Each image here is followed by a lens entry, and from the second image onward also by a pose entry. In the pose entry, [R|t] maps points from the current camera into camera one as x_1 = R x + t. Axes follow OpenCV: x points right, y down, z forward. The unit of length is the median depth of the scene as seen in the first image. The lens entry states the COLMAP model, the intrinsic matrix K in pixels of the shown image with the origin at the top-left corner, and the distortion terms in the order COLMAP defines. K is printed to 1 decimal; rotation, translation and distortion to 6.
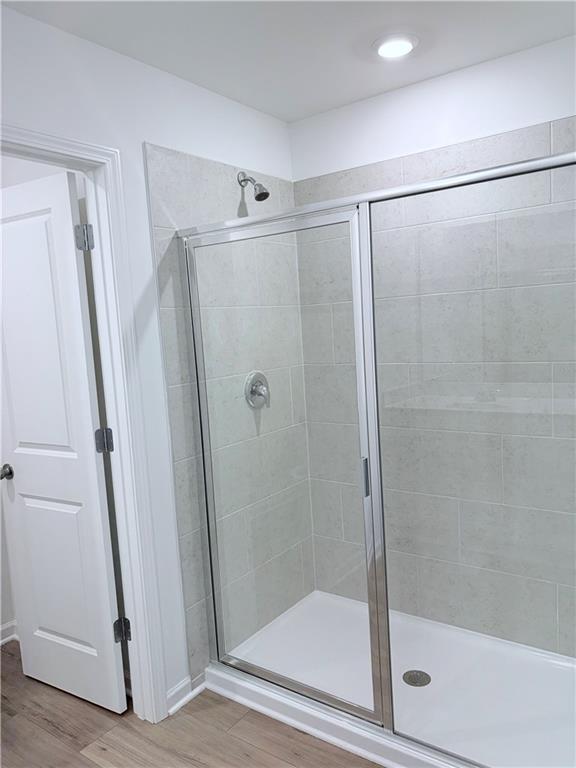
lens RADIAL K [[585.1, 0, 287.6], [0, 585.1, 385.4], [0, 0, 1]] dist [0.049683, -0.049255]
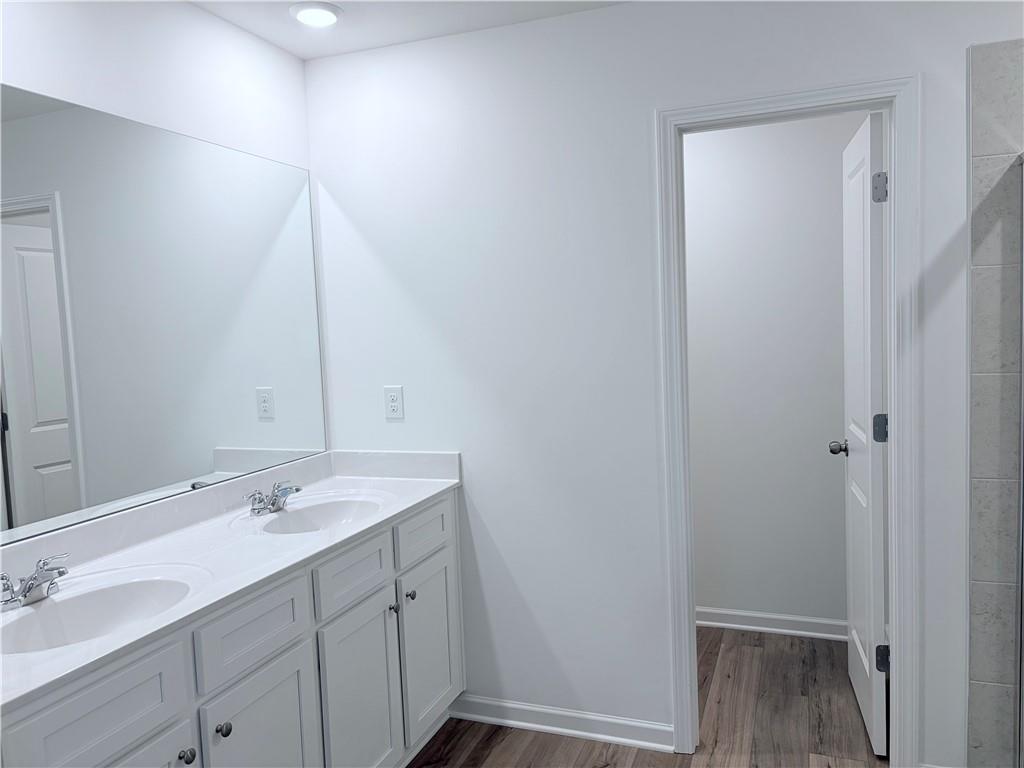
lens RADIAL K [[780.1, 0, 511.6], [0, 780.1, 384.5], [0, 0, 1]] dist [0.049683, -0.049255]
pose [[0.262624, 0.122779, -0.957055, 0.587928], [-0.075788, 0.991432, 0.106393, -0.046056], [0.961917, 0.044592, 0.269679, 0.177662]]
